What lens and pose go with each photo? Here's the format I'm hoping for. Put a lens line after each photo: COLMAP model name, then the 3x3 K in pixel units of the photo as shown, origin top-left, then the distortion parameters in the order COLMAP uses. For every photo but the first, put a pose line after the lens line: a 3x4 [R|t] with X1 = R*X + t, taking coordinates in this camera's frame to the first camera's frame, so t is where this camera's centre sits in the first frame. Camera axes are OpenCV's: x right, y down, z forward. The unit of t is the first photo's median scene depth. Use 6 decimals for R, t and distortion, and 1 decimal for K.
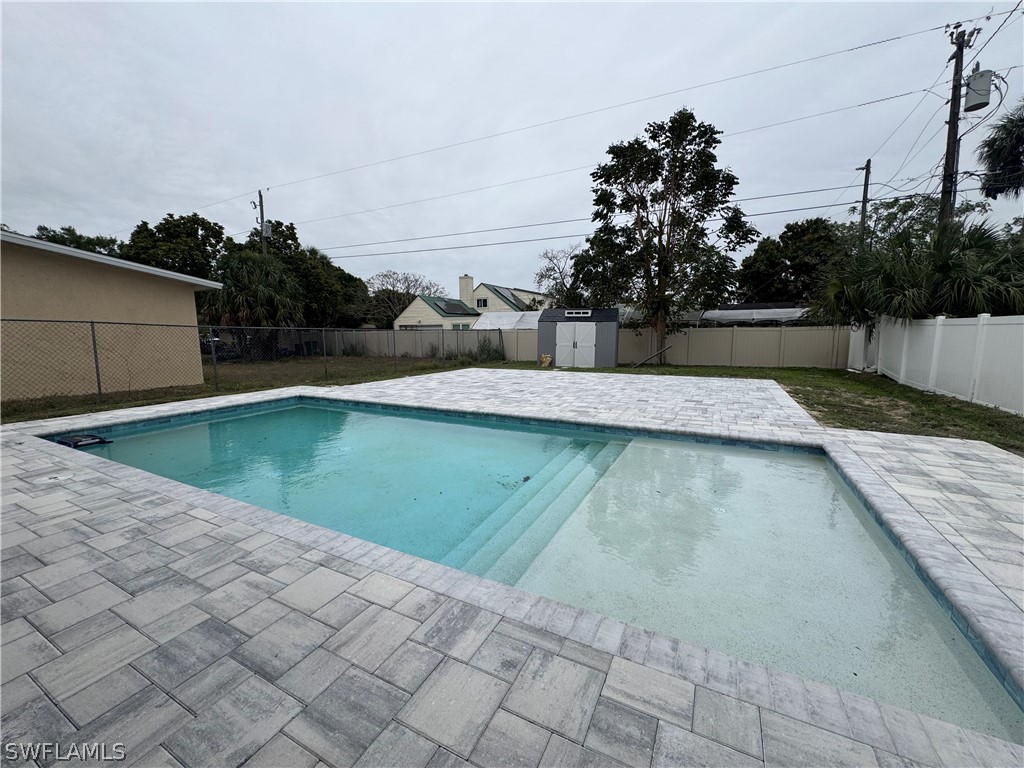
lens RADIAL K [[408.7, 0, 519.9], [0, 408.7, 377.7], [0, 0, 1]] dist [-0.003761, 0.001033]
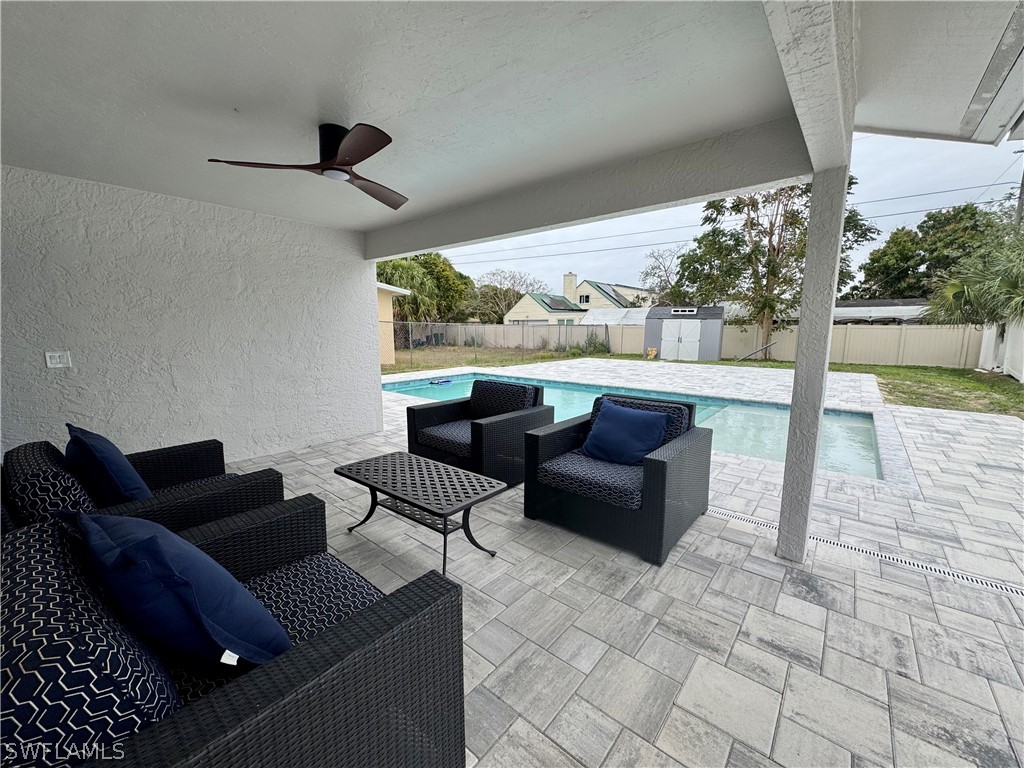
lens RADIAL K [[408.7, 0, 516.4], [0, 408.7, 379.2], [0, 0, 1]] dist [-0.003761, 0.001033]
pose [[0.972966, 0.037820, -0.227832, -0.035179], [-0.033681, 0.999190, 0.022026, 0.014631], [0.228481, -0.013757, 0.973451, -0.158680]]
